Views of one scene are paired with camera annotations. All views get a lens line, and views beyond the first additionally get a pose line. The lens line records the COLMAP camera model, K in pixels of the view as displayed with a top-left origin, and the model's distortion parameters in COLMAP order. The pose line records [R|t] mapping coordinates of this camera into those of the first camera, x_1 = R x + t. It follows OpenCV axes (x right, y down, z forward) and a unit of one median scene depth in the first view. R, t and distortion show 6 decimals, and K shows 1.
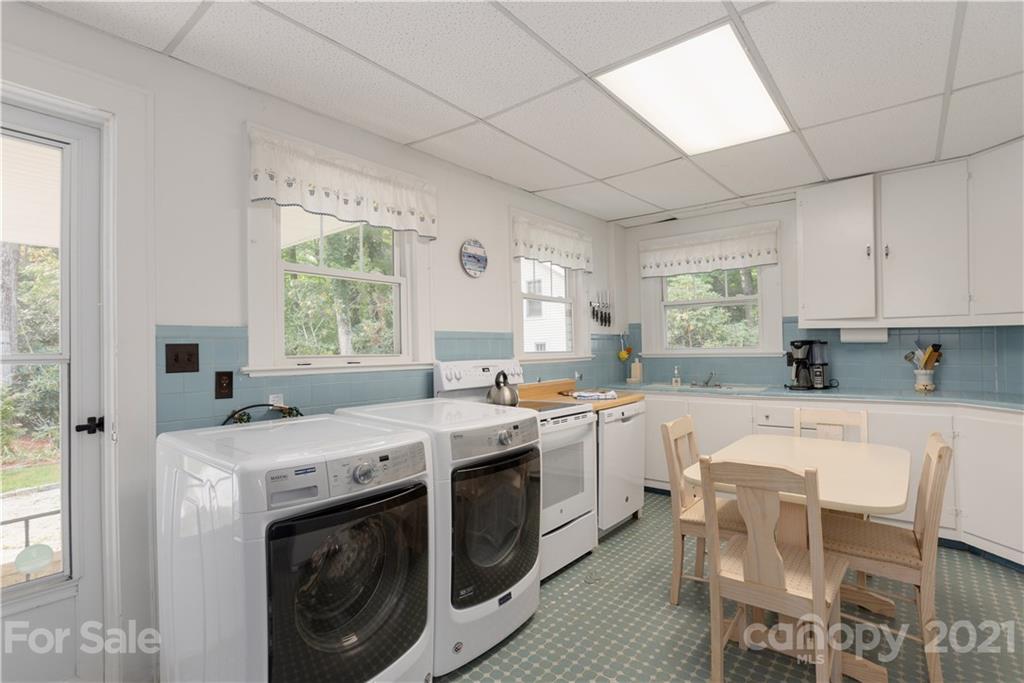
lens RADIAL K [[505.7, 0, 510.3], [0, 505.7, 330.0], [0, 0, 1]] dist [-0.041013, 0.034646]
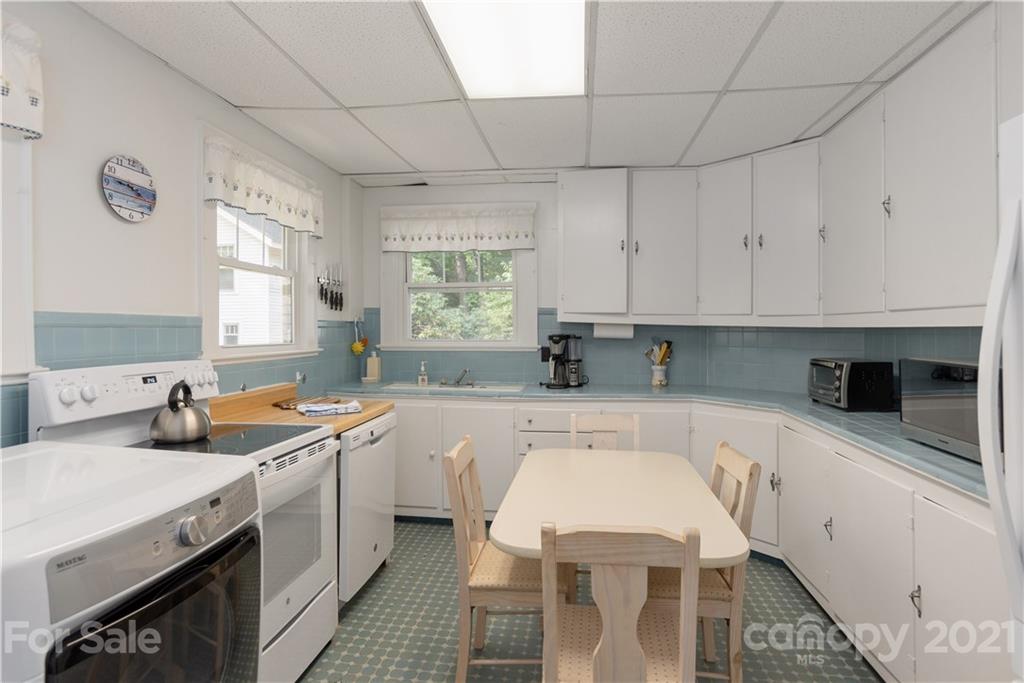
lens RADIAL K [[535.6, 0, 516.5], [0, 535.6, 331.8], [0, 0, 1]] dist [-0.048844, 0.029985]
pose [[0.847211, 0.017888, 0.530956, -0.010682], [-0.037915, 0.998920, 0.026845, -0.008567], [-0.529902, -0.042875, 0.846974, 0.210740]]
